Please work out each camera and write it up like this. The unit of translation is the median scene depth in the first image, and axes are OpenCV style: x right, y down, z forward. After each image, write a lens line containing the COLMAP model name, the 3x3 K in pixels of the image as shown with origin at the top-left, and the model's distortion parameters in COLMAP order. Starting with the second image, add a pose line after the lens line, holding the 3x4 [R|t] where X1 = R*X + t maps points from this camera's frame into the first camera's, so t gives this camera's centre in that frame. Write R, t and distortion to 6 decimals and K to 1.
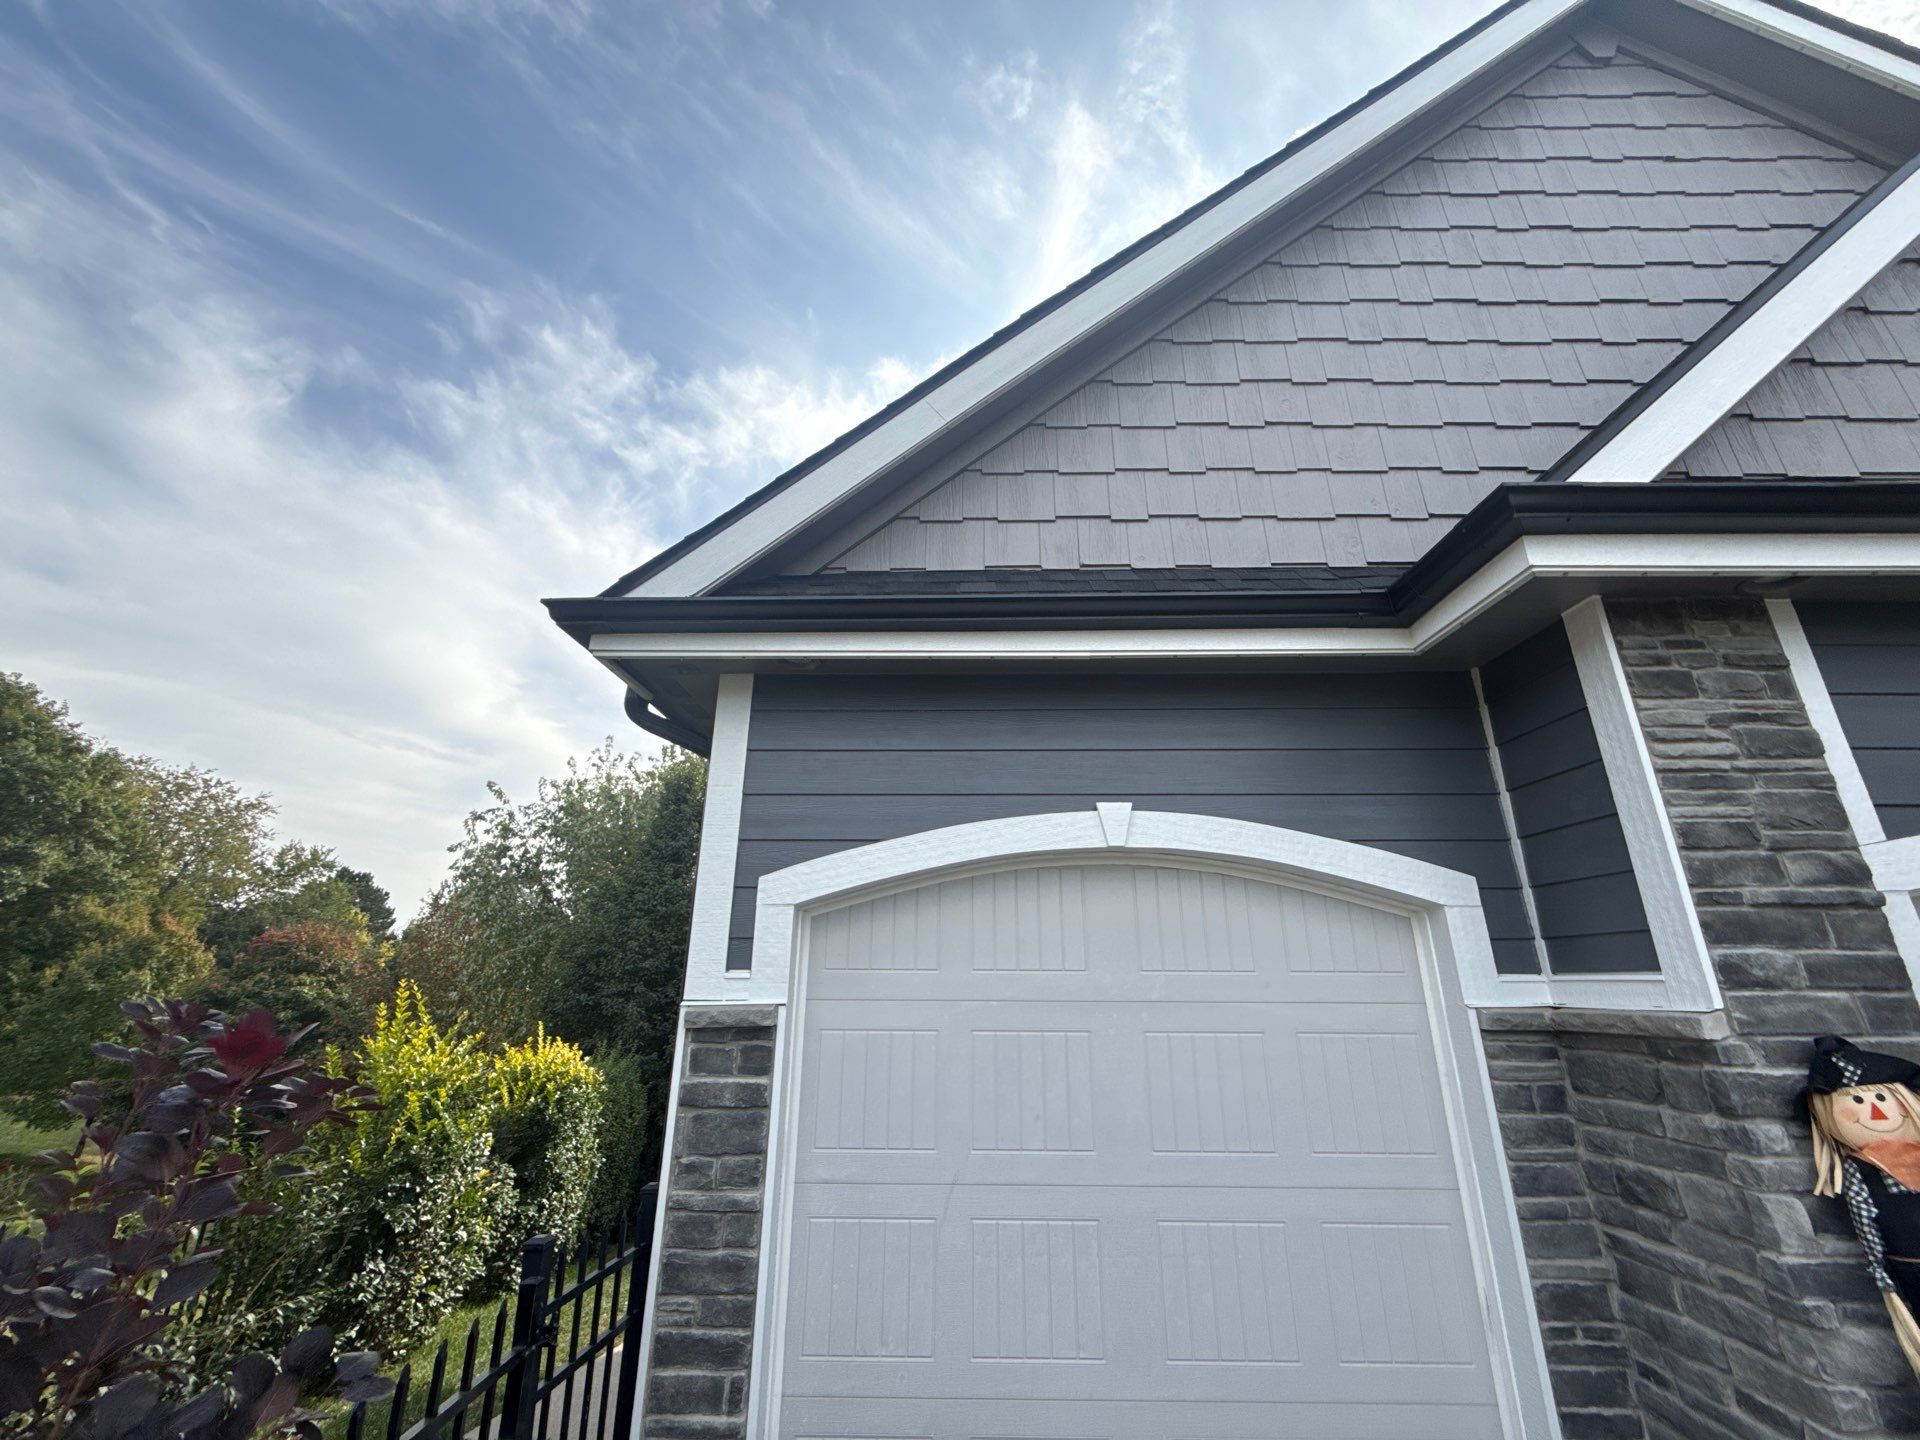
lens RADIAL K [[751.0, 0, 960.5], [0, 751.0, 715.7], [0, 0, 1]] dist [-0.008308, -0.000033]
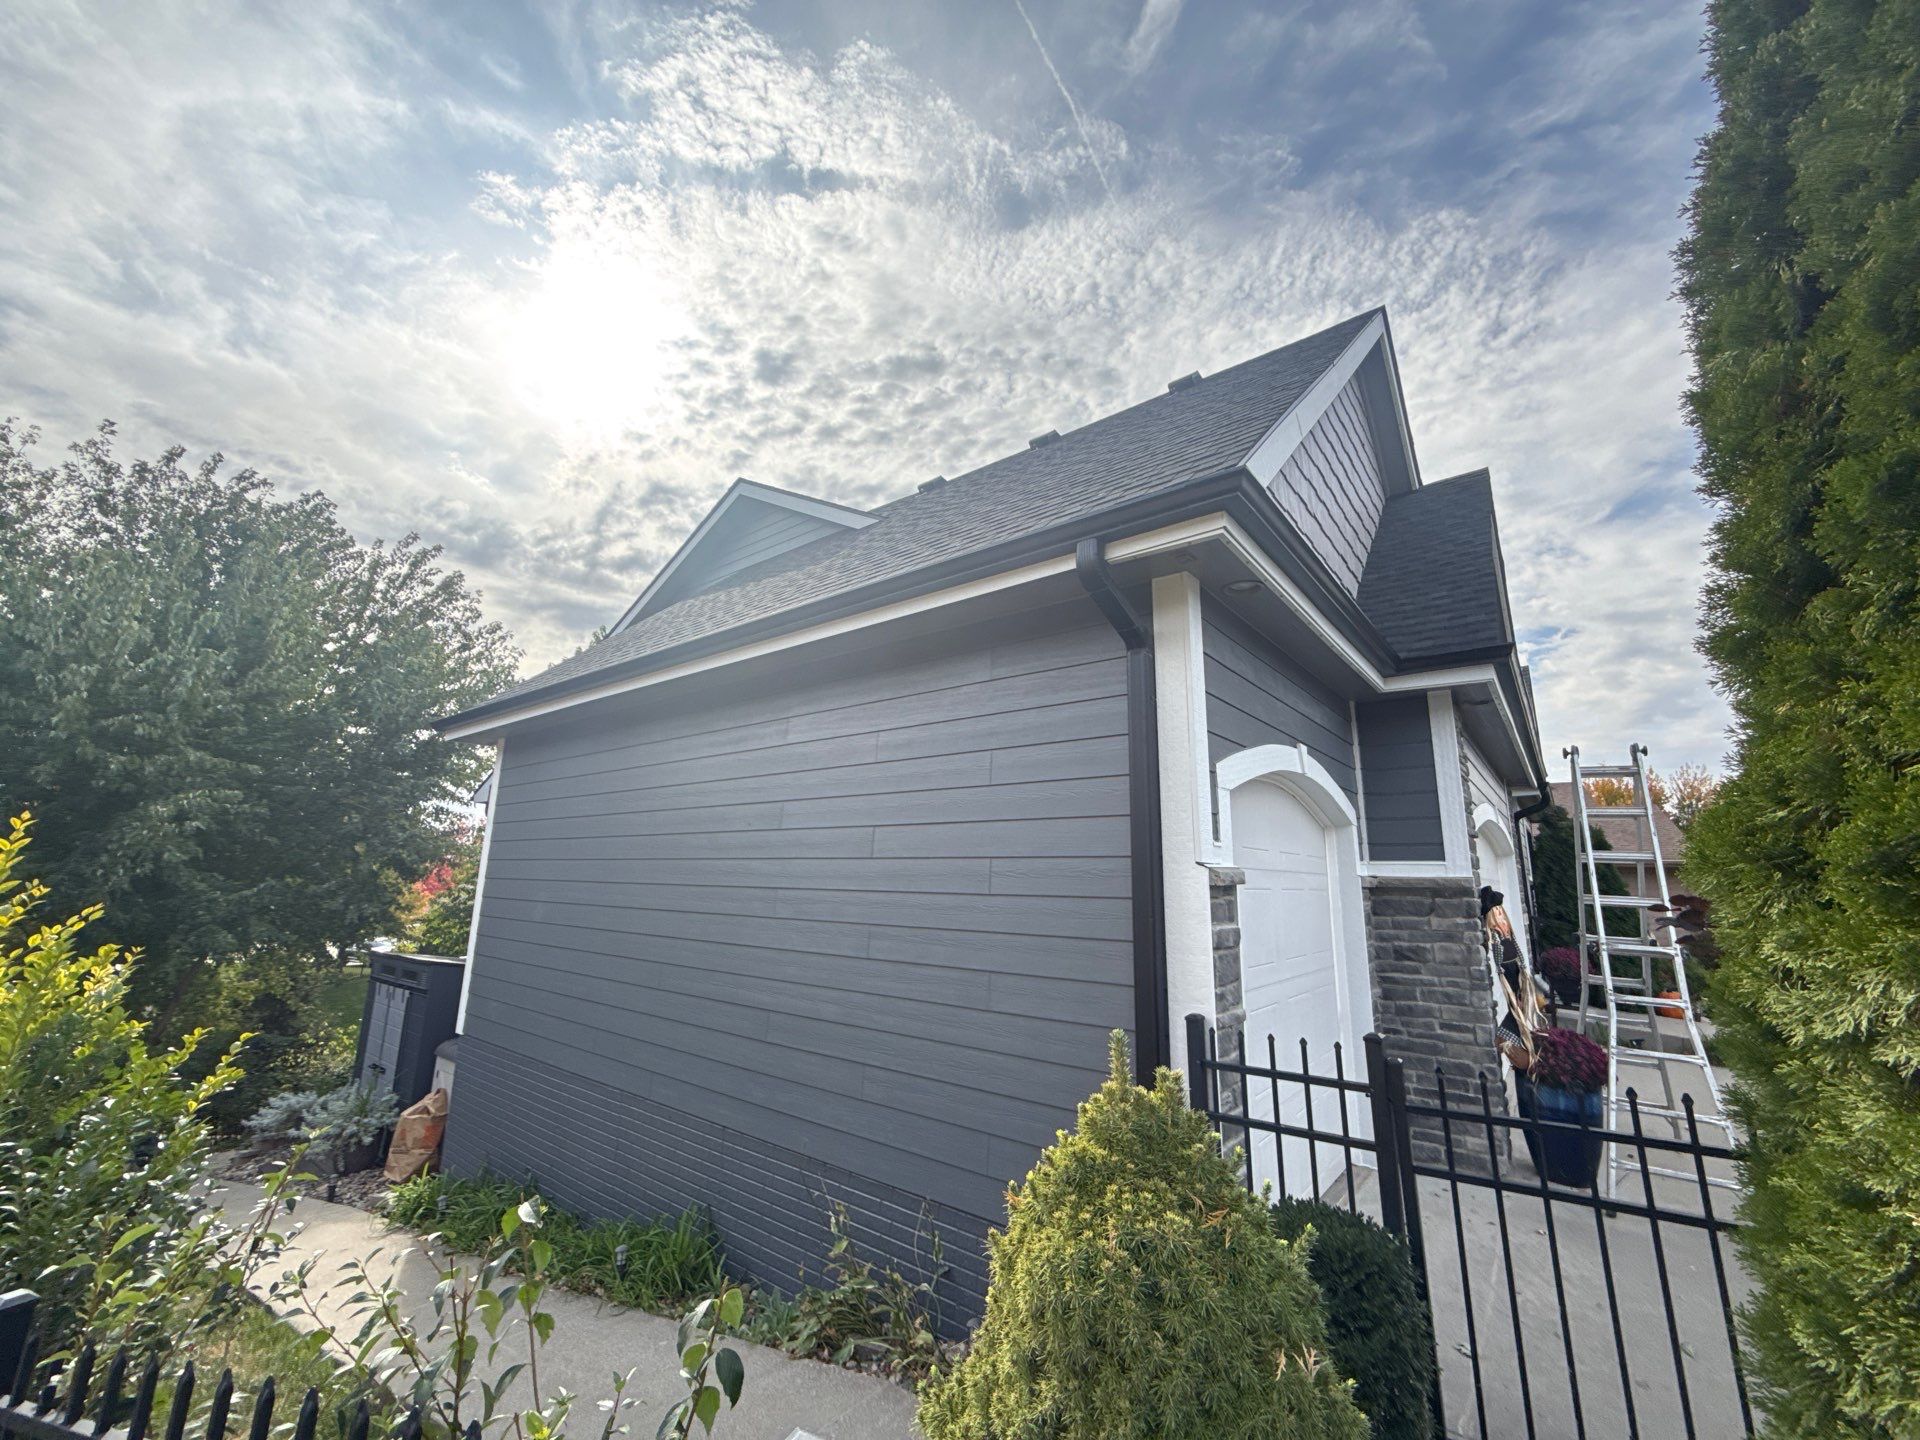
lens RADIAL K [[751.0, 0, 963.6], [0, 751.0, 717.9], [0, 0, 1]] dist [-0.008308, -0.000033]
pose [[0.603566, 0.174862, 0.777902, -1.763031], [-0.289131, 0.957246, 0.009157, 0.318012], [-0.743042, -0.230442, 0.628319, 0.731951]]
